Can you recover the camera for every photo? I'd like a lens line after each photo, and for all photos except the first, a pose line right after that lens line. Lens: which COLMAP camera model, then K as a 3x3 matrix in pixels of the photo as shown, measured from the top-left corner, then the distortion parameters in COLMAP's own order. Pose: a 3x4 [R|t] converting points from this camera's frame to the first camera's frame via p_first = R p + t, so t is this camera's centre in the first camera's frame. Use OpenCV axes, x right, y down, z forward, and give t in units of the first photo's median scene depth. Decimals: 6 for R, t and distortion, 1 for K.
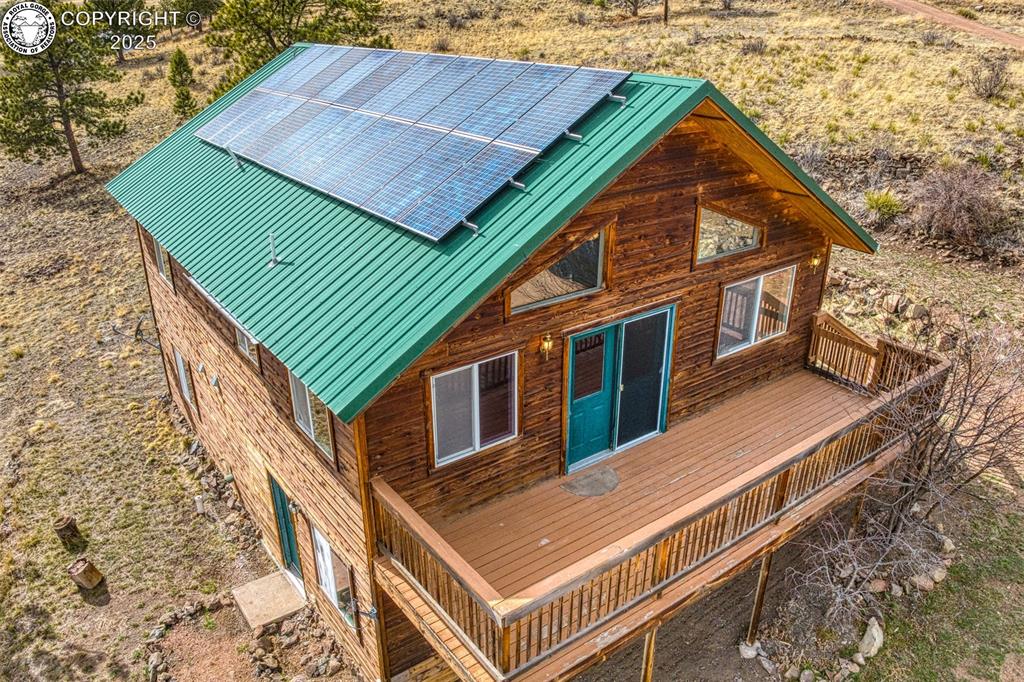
lens RADIAL K [[756.6, 0, 512.0], [0, 756.6, 341.0], [0, 0, 1]] dist [-0.103067, -0.002525]
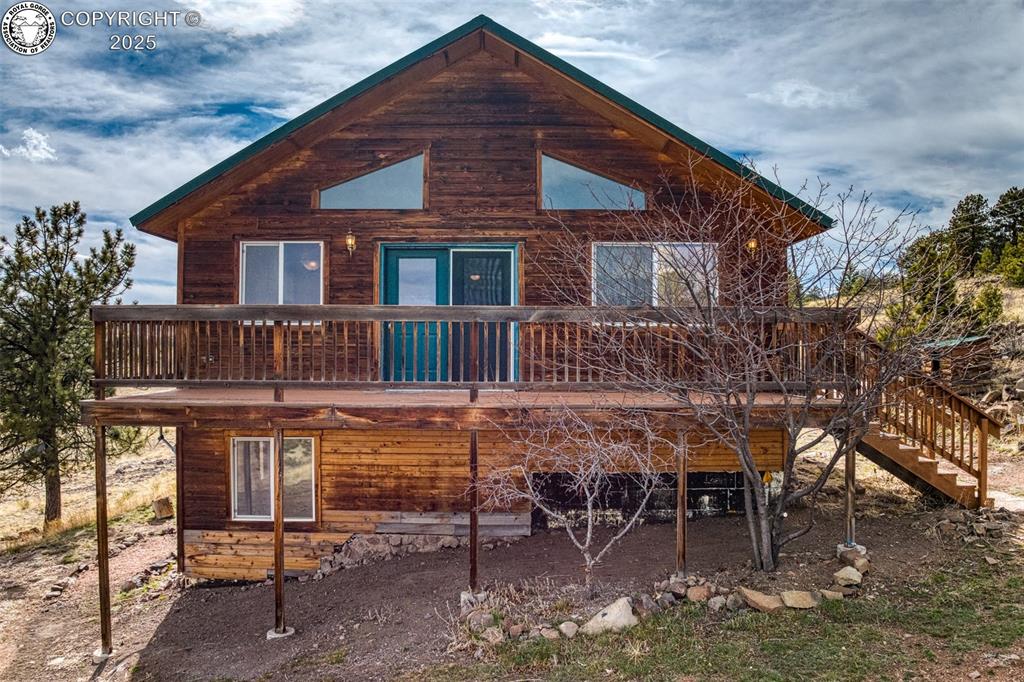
lens RADIAL K [[756.6, 0, 512.0], [0, 756.6, 341.0], [0, 0, 1]] dist [-0.103067, -0.002525]
pose [[0.810804, -0.006578, -0.585281, 0.847854], [-0.239433, 0.908721, -0.341905, 0.439918], [0.534106, 0.417353, 0.735219, 0.321668]]
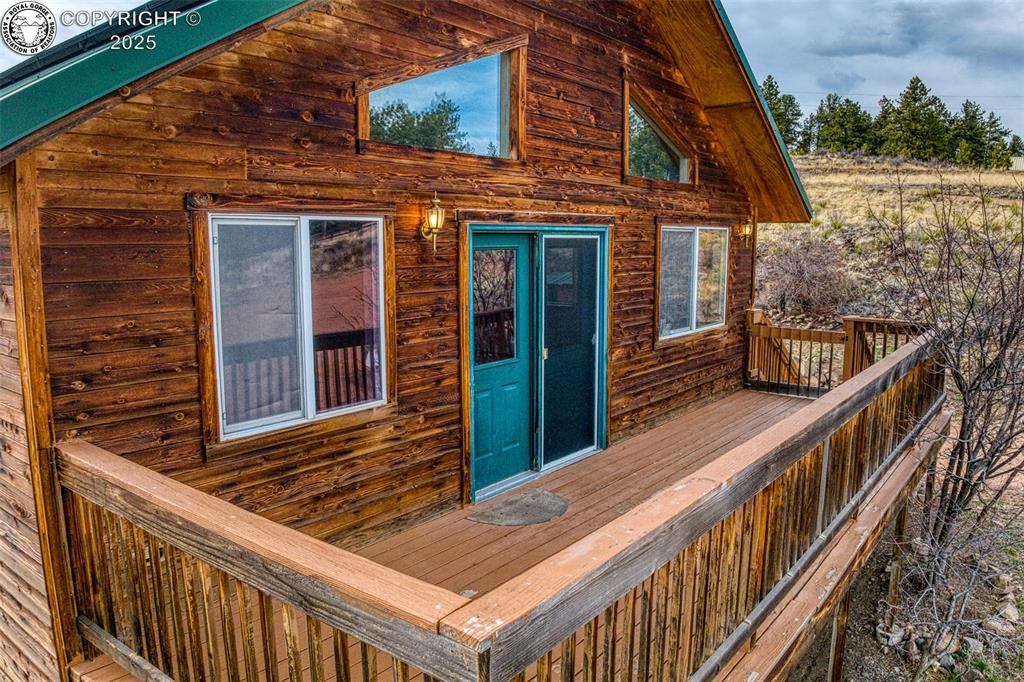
lens RADIAL K [[765.7, 0, 521.8], [0, 765.7, 346.1], [0, 0, 1]] dist [-0.100486, -0.007938]
pose [[0.957284, -0.039190, 0.286481, -0.049377], [0.115308, 0.960323, -0.253935, 0.219390], [-0.265163, 0.276121, 0.923821, 0.461920]]
